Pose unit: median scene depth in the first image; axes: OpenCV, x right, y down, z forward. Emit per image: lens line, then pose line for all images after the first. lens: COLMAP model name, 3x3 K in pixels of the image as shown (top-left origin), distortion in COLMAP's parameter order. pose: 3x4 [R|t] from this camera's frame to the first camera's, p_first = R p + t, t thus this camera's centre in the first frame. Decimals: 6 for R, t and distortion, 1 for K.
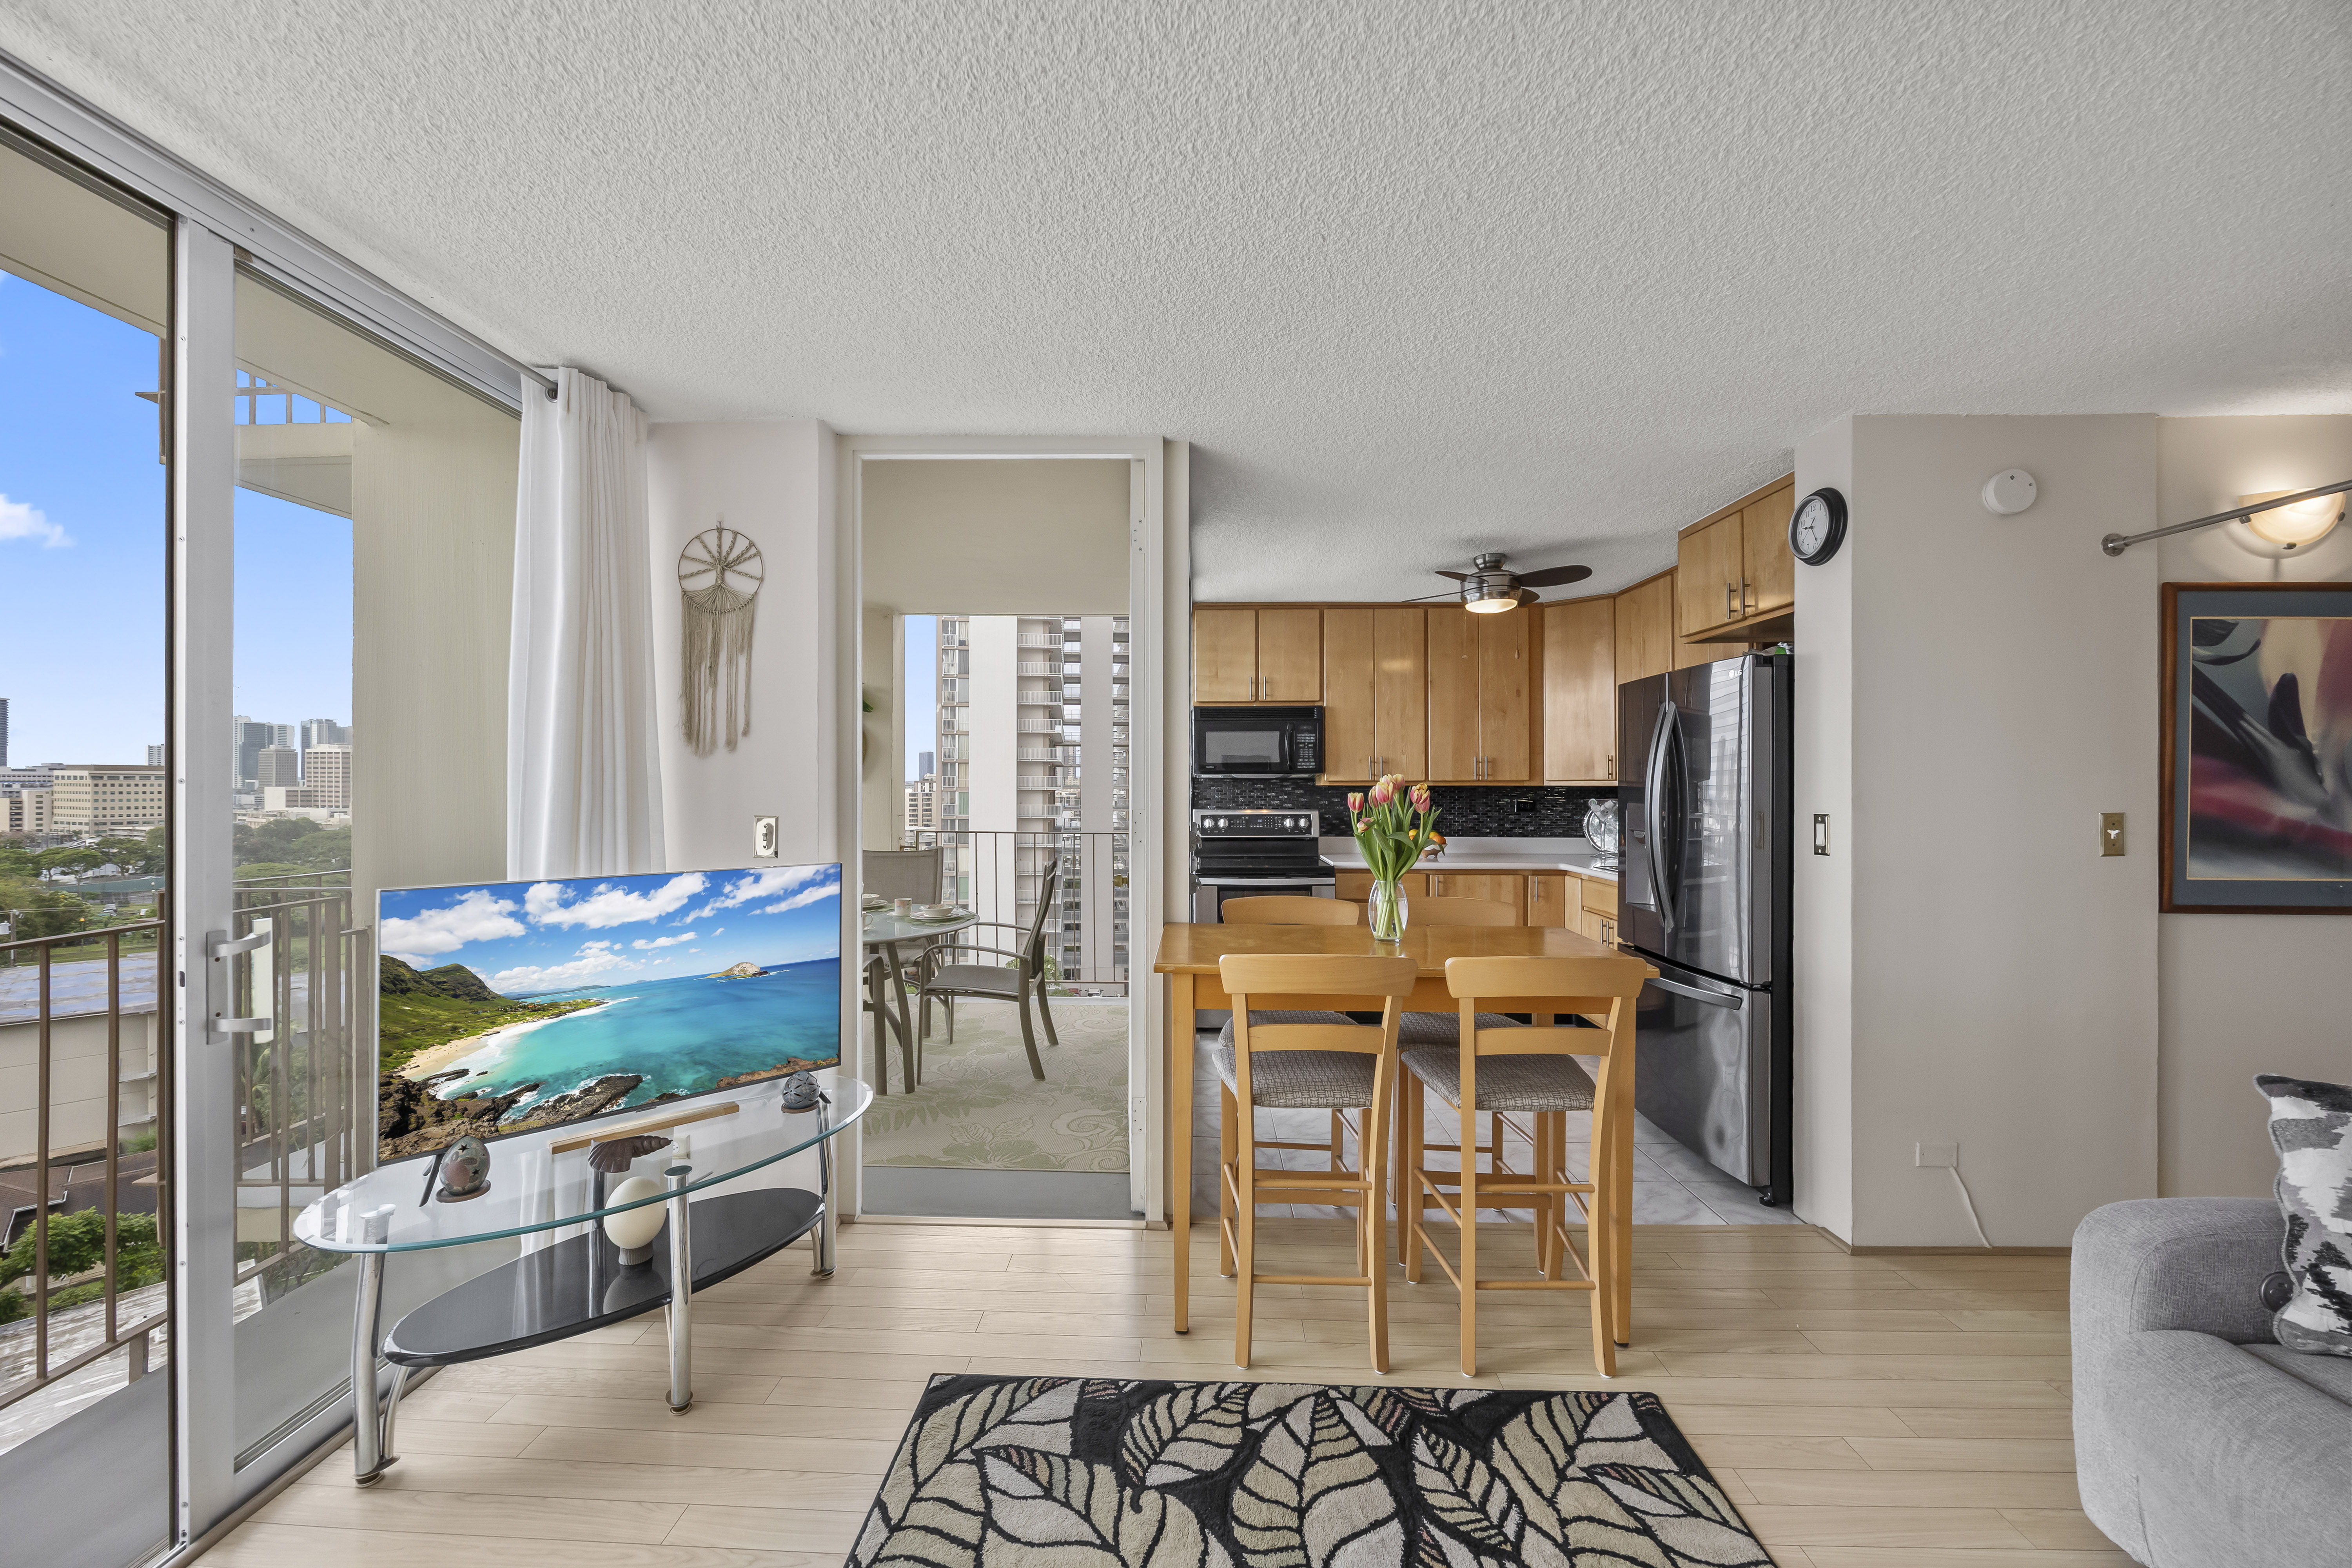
lens RADIAL K [[900.4, 0, 1162.4], [0, 900.4, 782.9], [0, 0, 1]] dist [-0.023375, 0.000077]
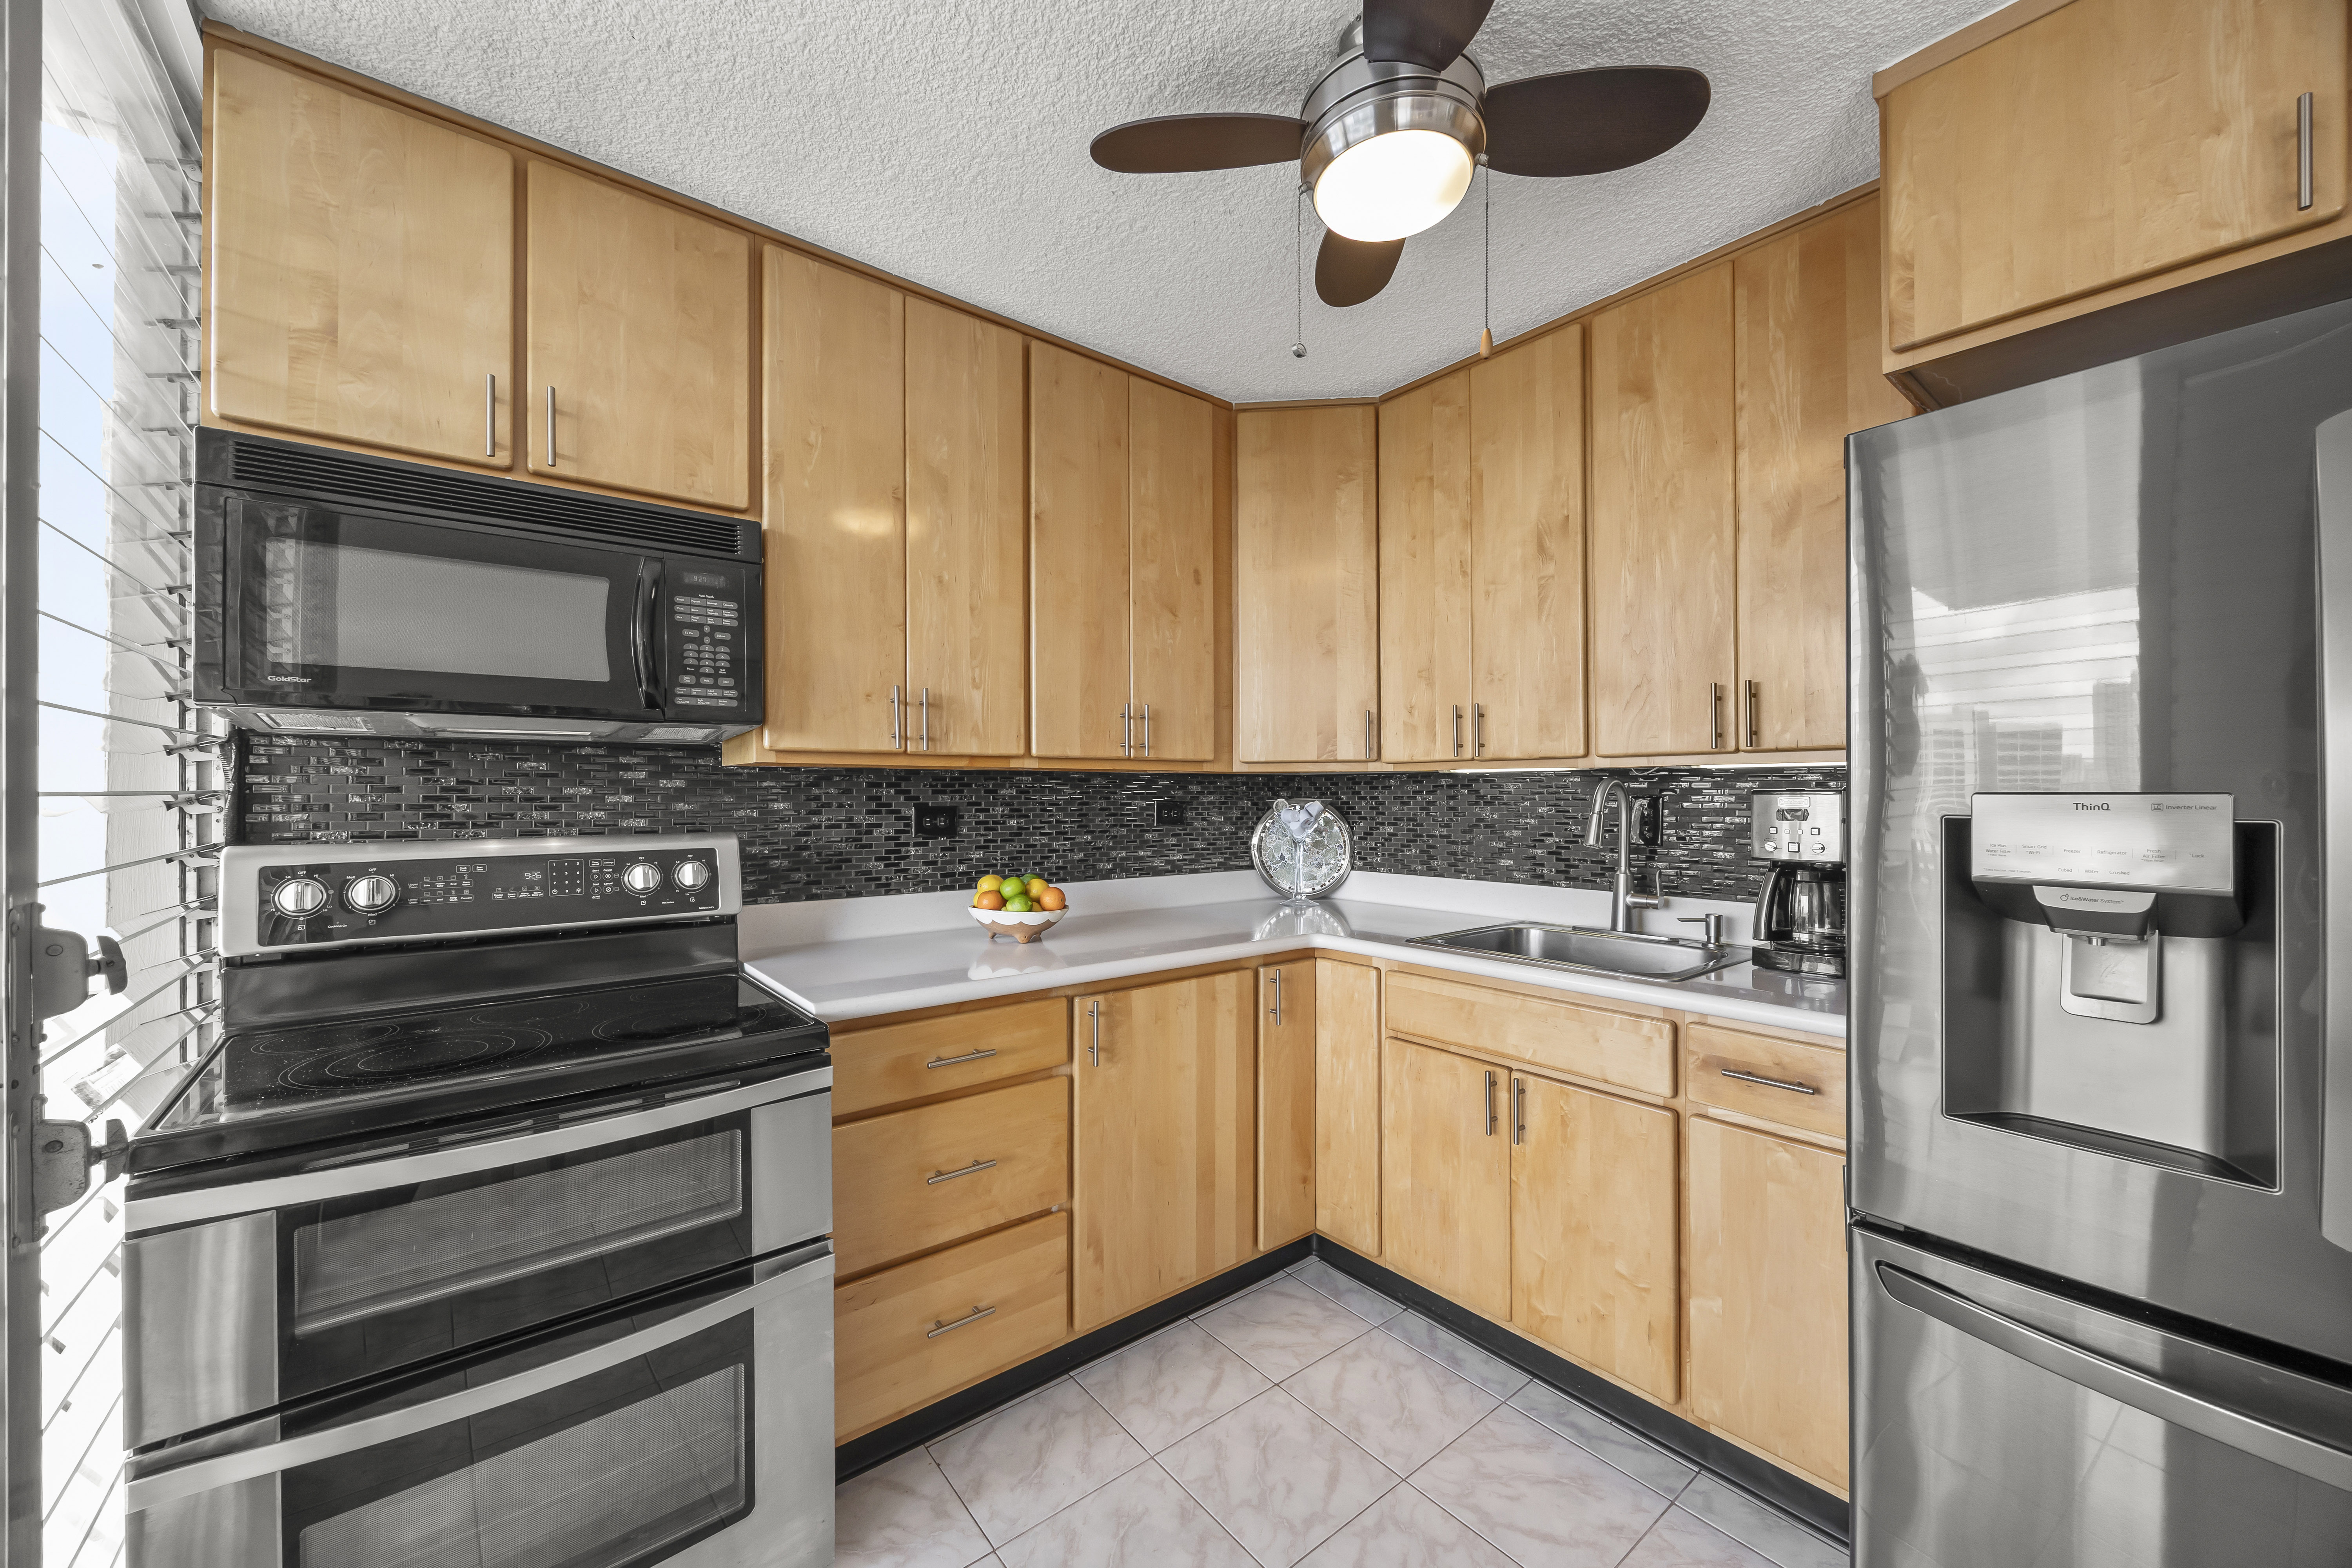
lens RADIAL K [[893.4, 0, 1172.4], [0, 893.4, 791.3], [0, 0, 1]] dist [-0.005146, -0.000004]
pose [[0.761110, 0.000038, 0.648623, 0.188919], [0.001064, 0.999999, -0.001308, 0.034208], [-0.648622, 0.001686, 0.761109, 1.537911]]
